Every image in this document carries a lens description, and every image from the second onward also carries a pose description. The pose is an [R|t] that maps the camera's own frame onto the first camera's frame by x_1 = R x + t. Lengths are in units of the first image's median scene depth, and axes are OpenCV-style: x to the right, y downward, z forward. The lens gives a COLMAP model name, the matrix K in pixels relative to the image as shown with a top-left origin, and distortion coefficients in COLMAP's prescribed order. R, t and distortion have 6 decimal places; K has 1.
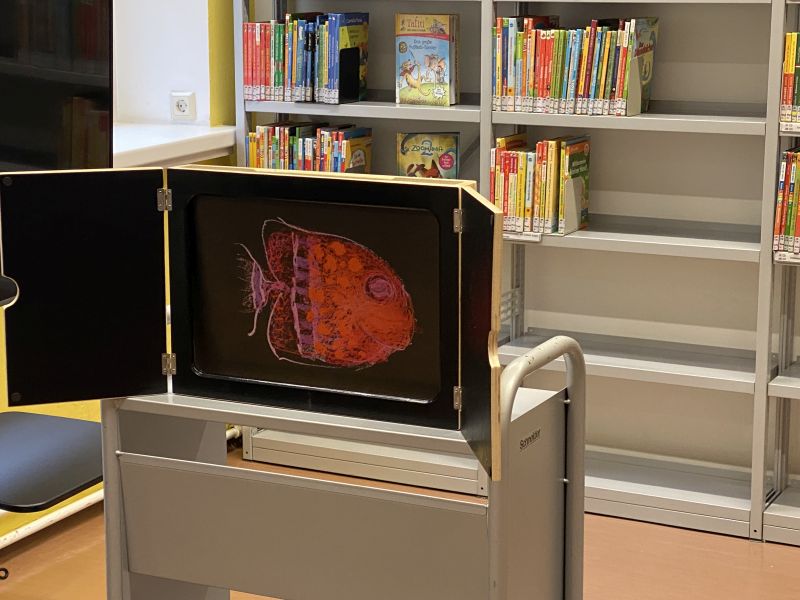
lens RADIAL K [[1753.2, 0, 400.8], [0, 1753.2, 297.6], [0, 0, 1]] dist [0.047472, 0.000000]
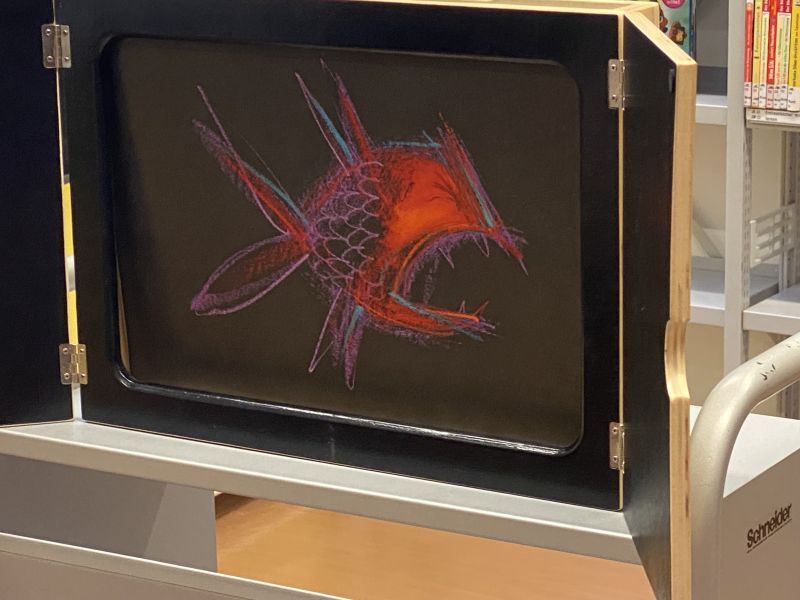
lens RADIAL K [[2471.0, 0, 398.5], [0, 2471.0, 304.3], [0, 0, 1]] dist [0.096389, 0.000000]
pose [[0.994849, 0.005143, -0.101235, 0.037732], [-0.001188, 0.999235, 0.039094, -0.008767], [0.101359, -0.038772, 0.994094, 0.278167]]
